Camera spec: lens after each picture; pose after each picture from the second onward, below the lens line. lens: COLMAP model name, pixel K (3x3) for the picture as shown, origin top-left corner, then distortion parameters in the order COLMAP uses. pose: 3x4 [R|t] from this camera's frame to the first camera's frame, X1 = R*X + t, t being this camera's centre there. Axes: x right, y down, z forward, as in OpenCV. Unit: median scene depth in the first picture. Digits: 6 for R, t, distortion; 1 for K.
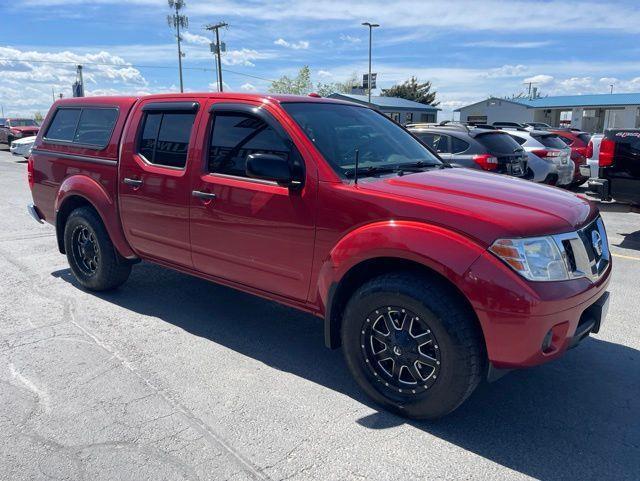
lens RADIAL K [[484.4, 0, 321.7], [0, 484.4, 243.4], [0, 0, 1]] dist [0.071465, -0.097240]
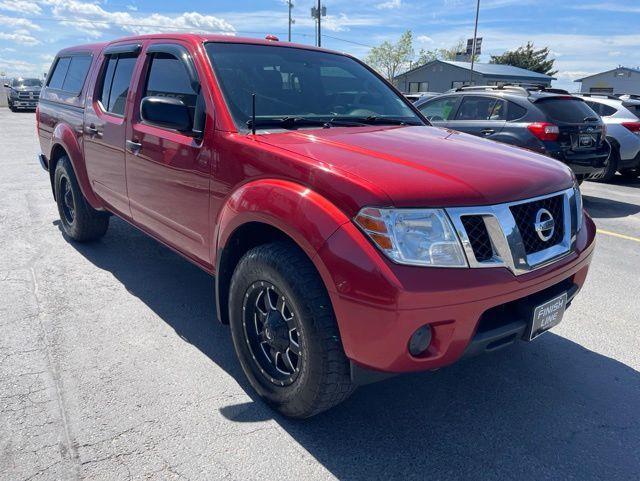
lens RADIAL K [[484.4, 0, 322.7], [0, 484.4, 239.5], [0, 0, 1]] dist [0.071465, -0.097240]
pose [[0.978064, 0.078797, -0.192825, 0.267923], [-0.068922, 0.995969, 0.057408, 0.001570], [0.196571, -0.042859, 0.979552, 0.132972]]
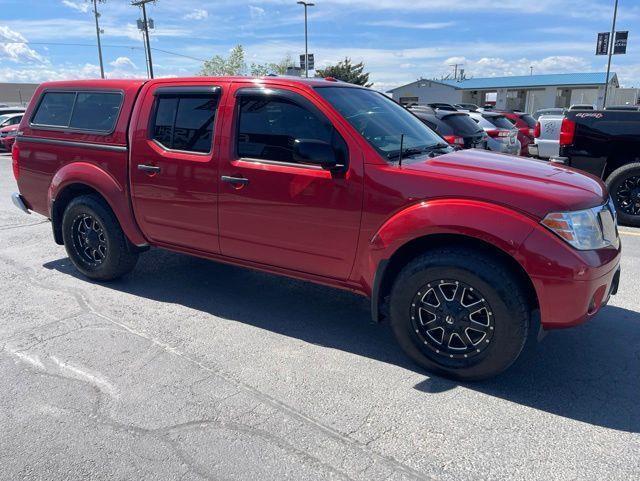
lens RADIAL K [[484.4, 0, 314.8], [0, 484.4, 247.3], [0, 0, 1]] dist [0.071465, -0.097240]
pose [[0.992248, -0.038696, 0.118097, -0.178114], [0.033605, 0.998431, 0.044798, 0.000253], [-0.119645, -0.040482, 0.991991, -0.022450]]
